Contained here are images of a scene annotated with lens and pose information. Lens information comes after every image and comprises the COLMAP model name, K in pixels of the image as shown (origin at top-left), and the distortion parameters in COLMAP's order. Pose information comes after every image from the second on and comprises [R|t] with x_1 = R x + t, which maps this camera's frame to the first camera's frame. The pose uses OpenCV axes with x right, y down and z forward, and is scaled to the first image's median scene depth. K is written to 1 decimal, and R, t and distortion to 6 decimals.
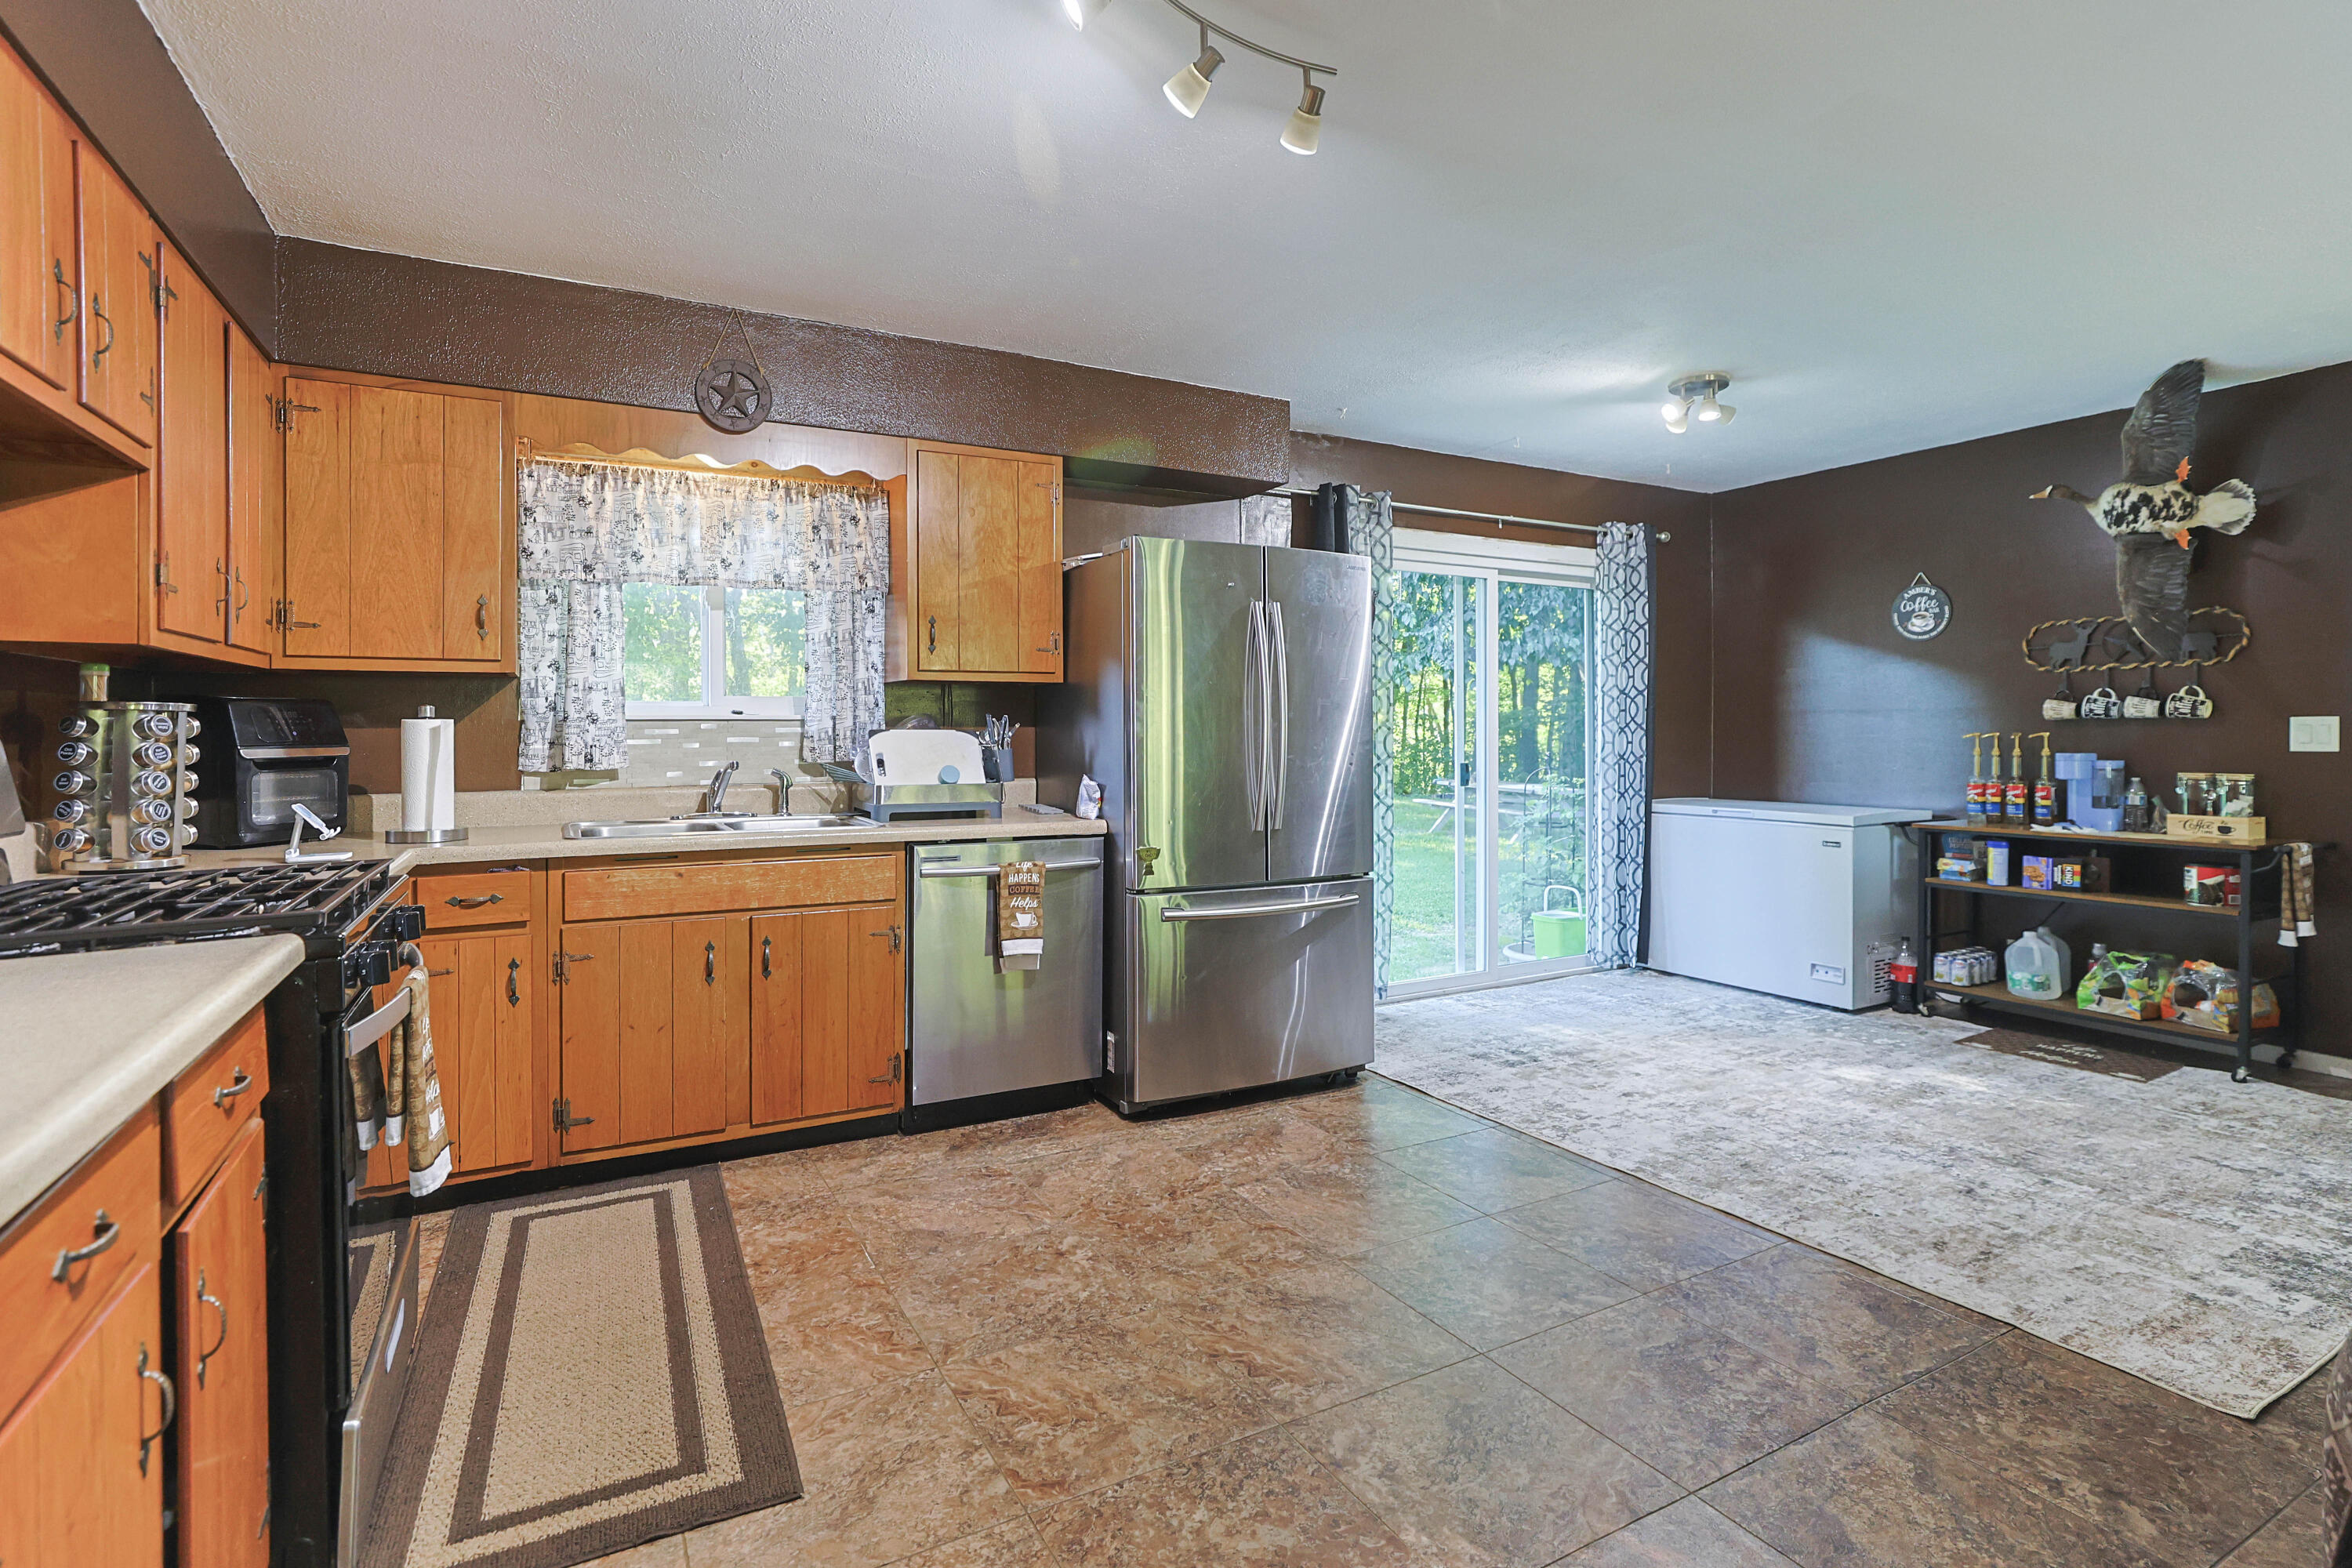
lens RADIAL K [[1135.7, 0, 1183.4], [0, 1135.7, 762.1], [0, 0, 1]] dist [-0.017172, 0.004876]
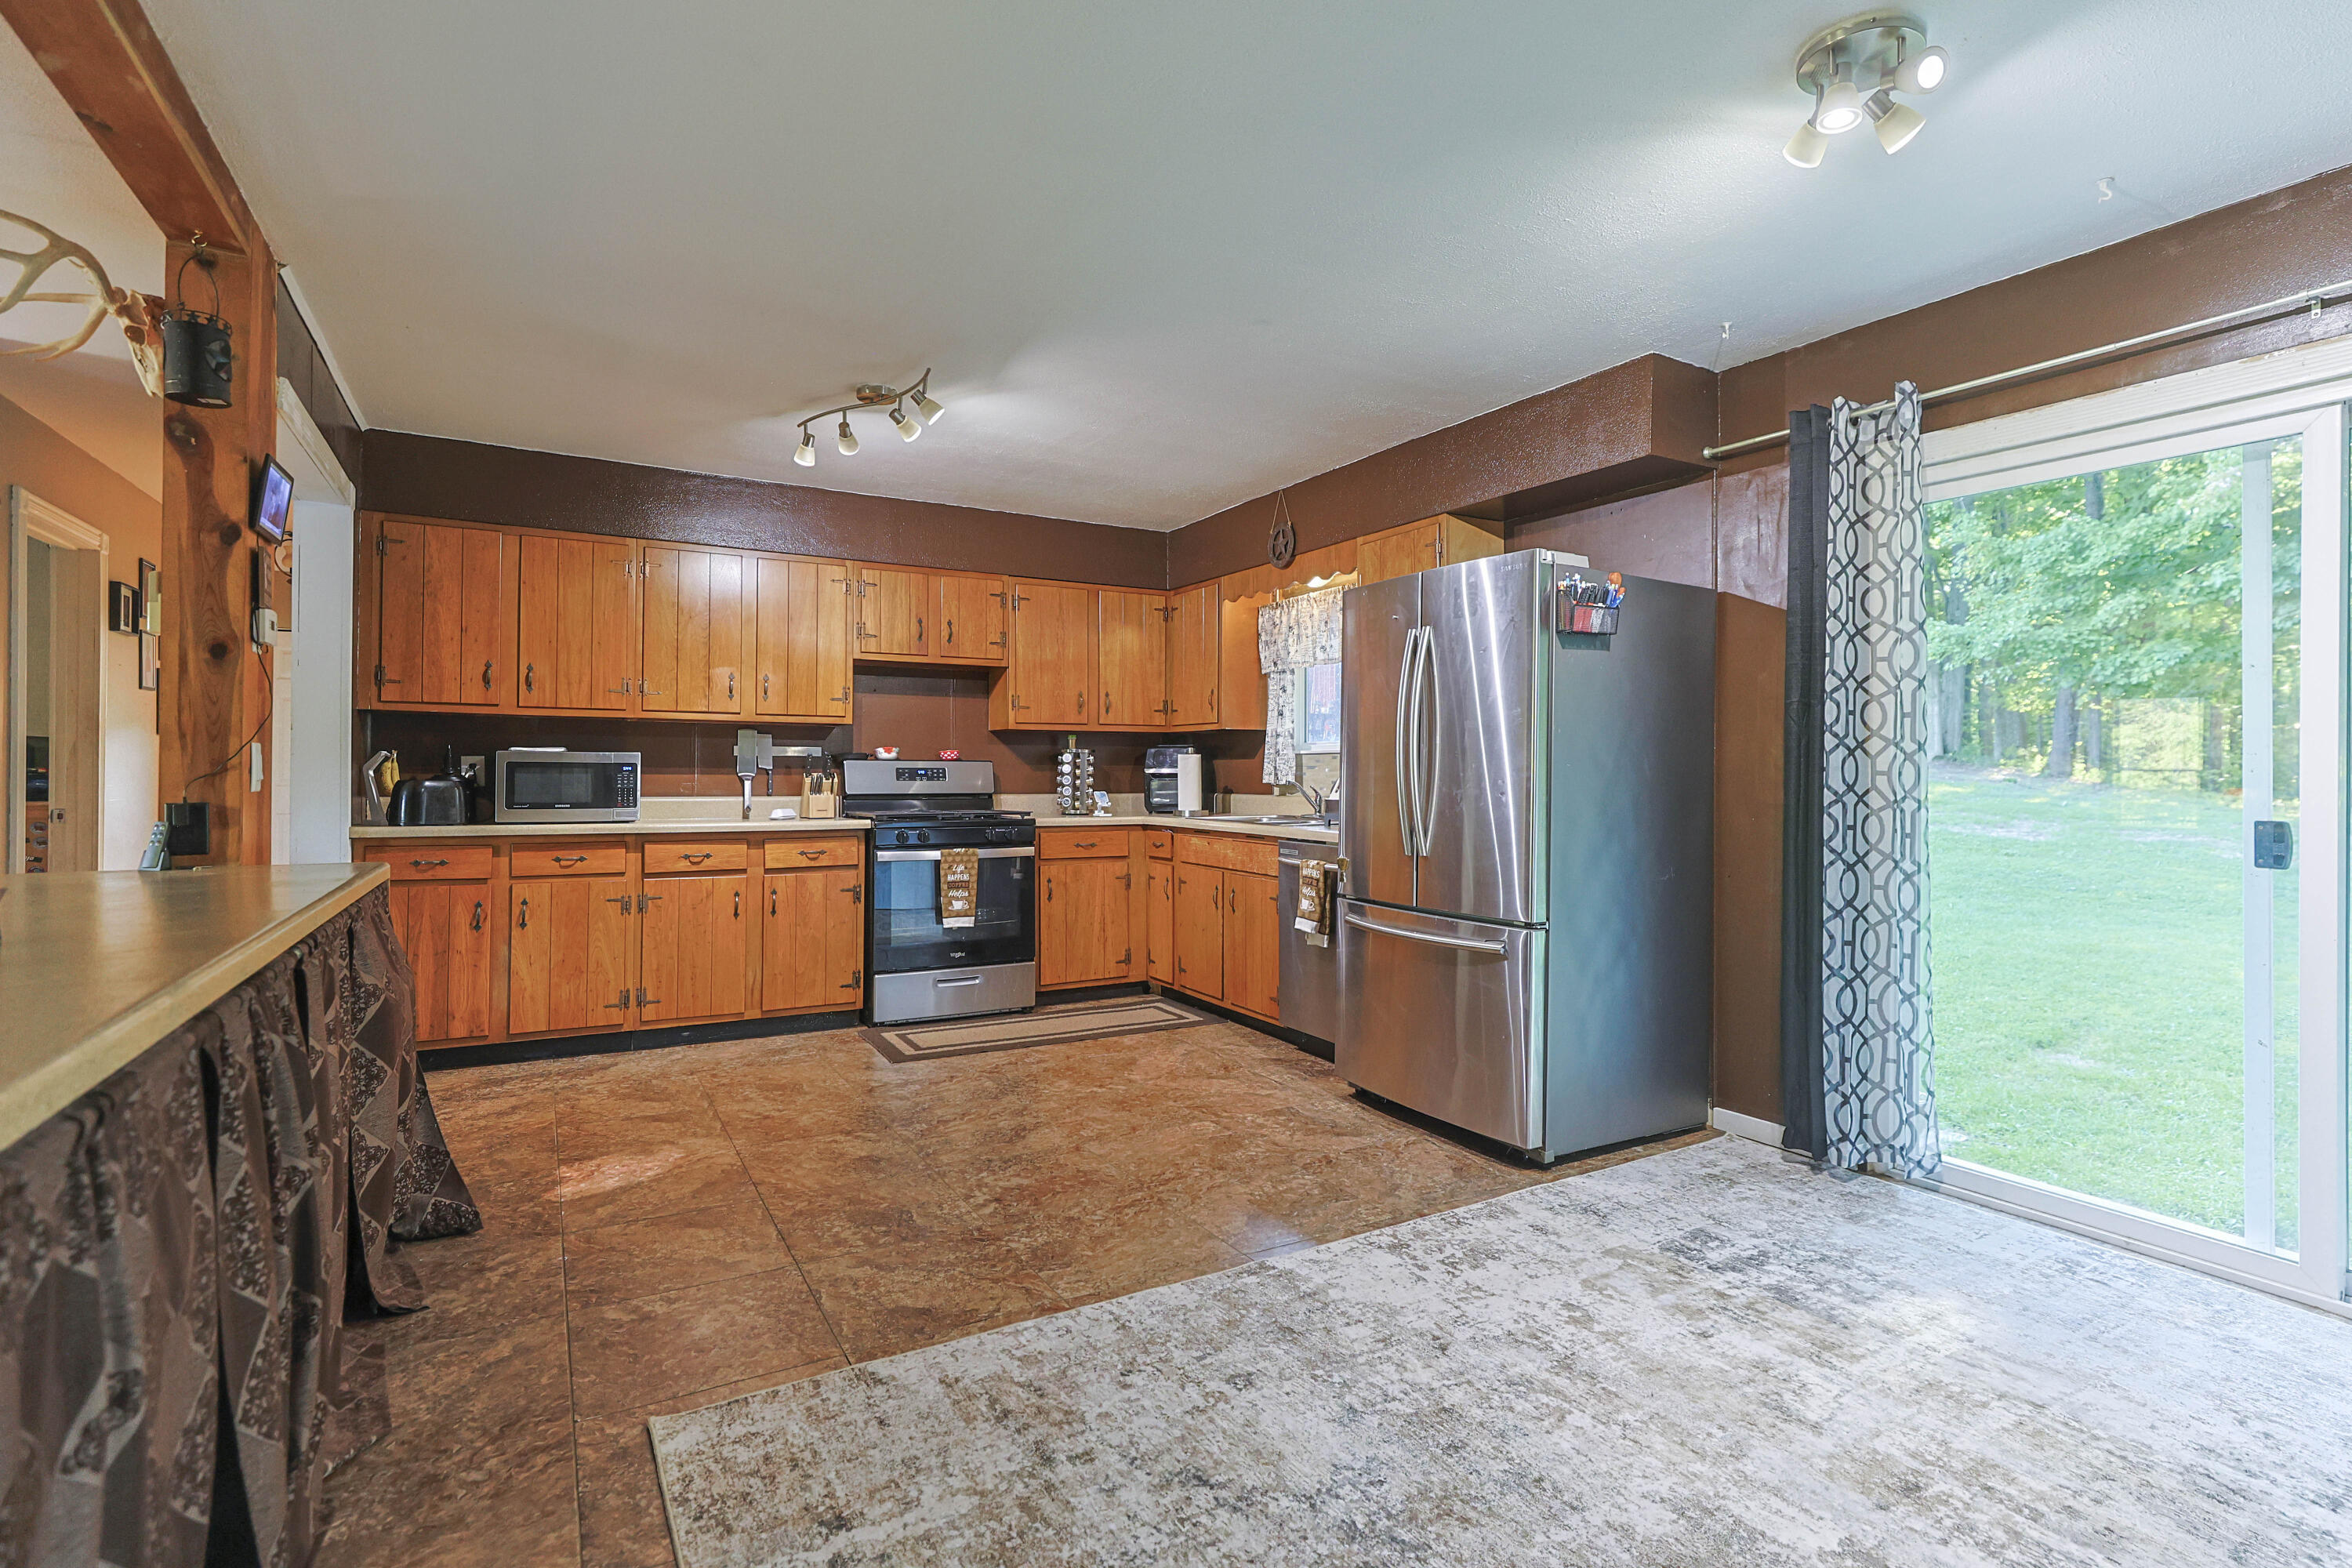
lens RADIAL K [[1135.7, 0, 1214.8], [0, 1135.7, 768.5], [0, 0, 1]] dist [-0.017172, 0.004876]
pose [[0.032626, 0.001846, -0.999466, 1.155011], [-0.027273, 0.999628, 0.000956, -0.013682], [0.999095, 0.027227, 0.032664, 0.850046]]
